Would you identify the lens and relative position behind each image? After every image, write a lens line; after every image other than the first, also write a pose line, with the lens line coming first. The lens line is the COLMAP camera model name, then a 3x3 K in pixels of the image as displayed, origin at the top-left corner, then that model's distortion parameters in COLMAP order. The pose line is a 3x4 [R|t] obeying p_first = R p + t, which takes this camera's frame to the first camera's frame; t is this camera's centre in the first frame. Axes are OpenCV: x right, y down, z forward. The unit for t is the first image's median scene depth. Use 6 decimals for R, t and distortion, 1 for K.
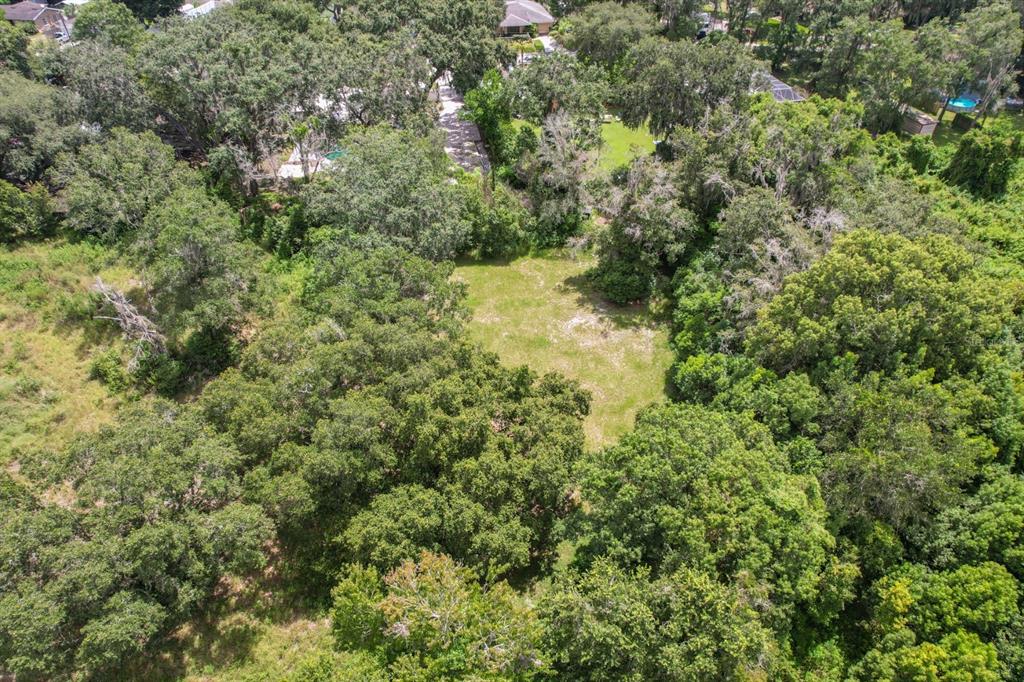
lens RADIAL K [[655.7, 0, 504.4], [0, 655.7, 353.7], [0, 0, 1]] dist [-0.065915, 0.054469]
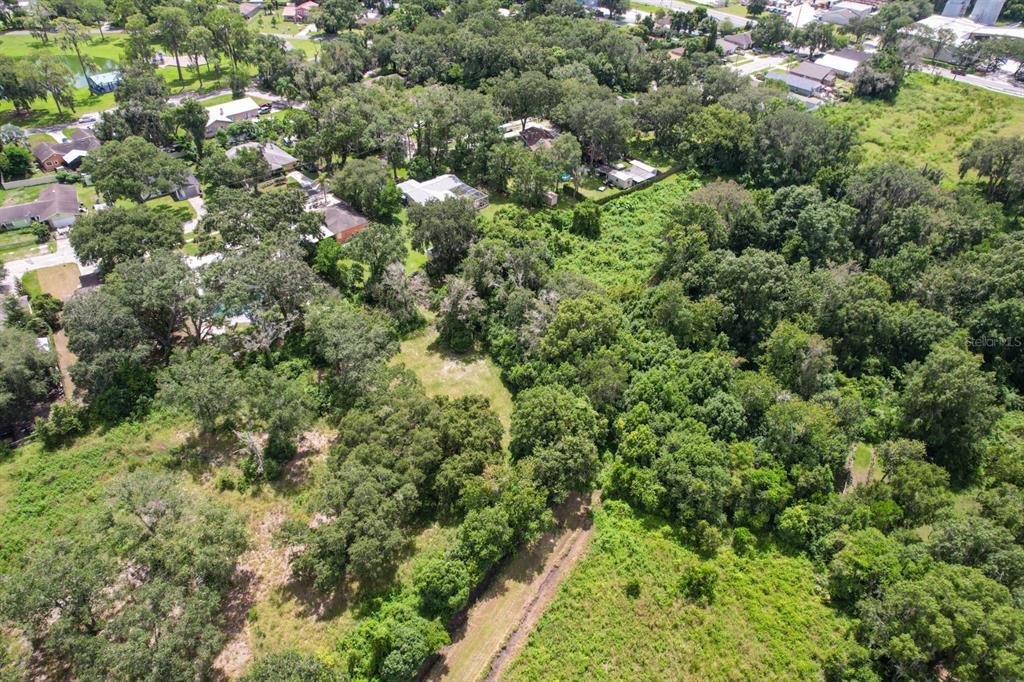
lens RADIAL K [[655.7, 0, 504.4], [0, 655.7, 353.7], [0, 0, 1]] dist [-0.065915, 0.054469]
pose [[0.847336, -0.315026, 0.427529, -0.881733], [0.318542, 0.945645, 0.065472, -0.254535], [-0.424916, 0.080709, 0.901628, -1.300475]]
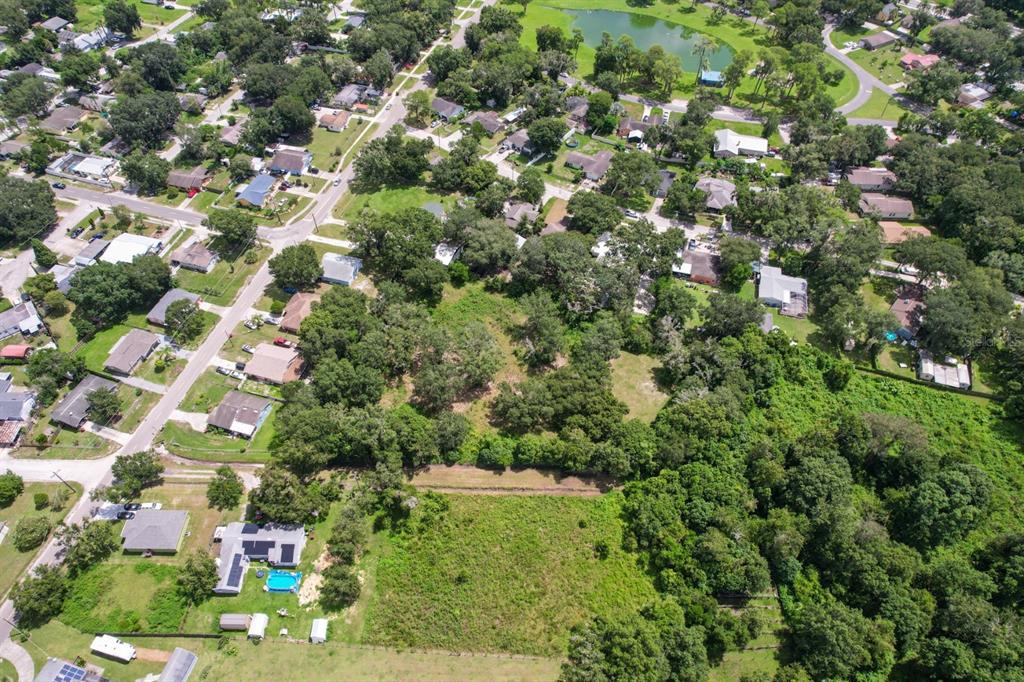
lens RADIAL K [[655.7, 0, 504.4], [0, 655.7, 353.7], [0, 0, 1]] dist [-0.065915, 0.054469]
pose [[0.891522, 0.352608, -0.284352, 0.551236], [-0.300060, 0.929967, 0.212425, -1.055466], [0.339341, -0.104059, 0.934890, -3.599399]]
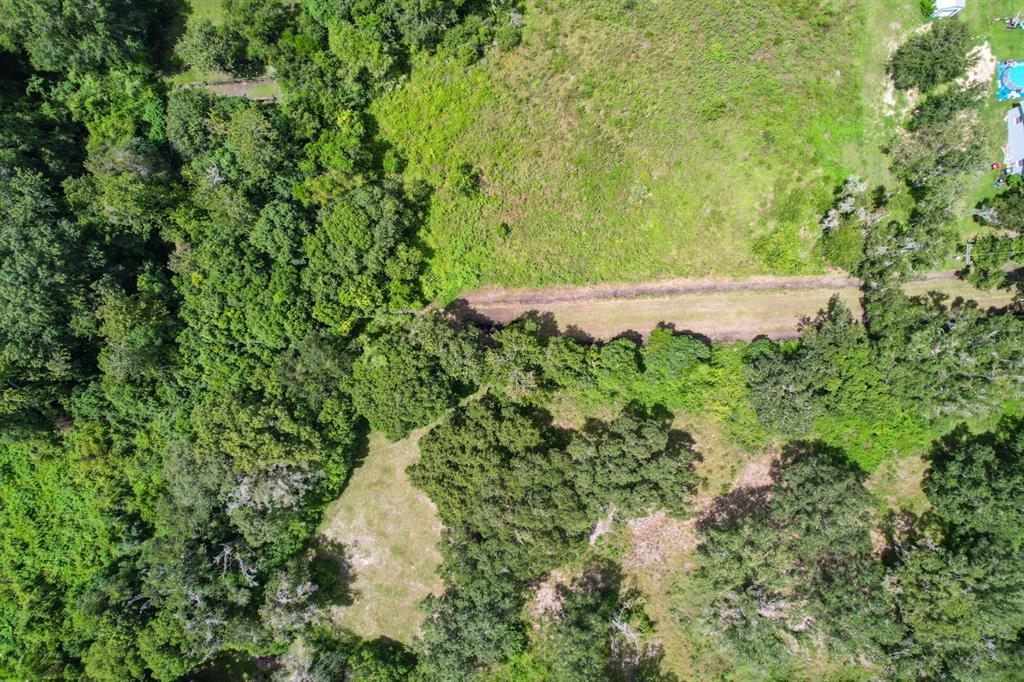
lens RADIAL K [[655.7, 0, 504.4], [0, 655.7, 353.7], [0, 0, 1]] dist [-0.065915, 0.054469]
pose [[-0.921949, -0.387253, 0.006680, -0.021136], [0.266525, -0.621826, 0.736408, -1.239551], [-0.281022, 0.680711, 0.676505, -0.741172]]
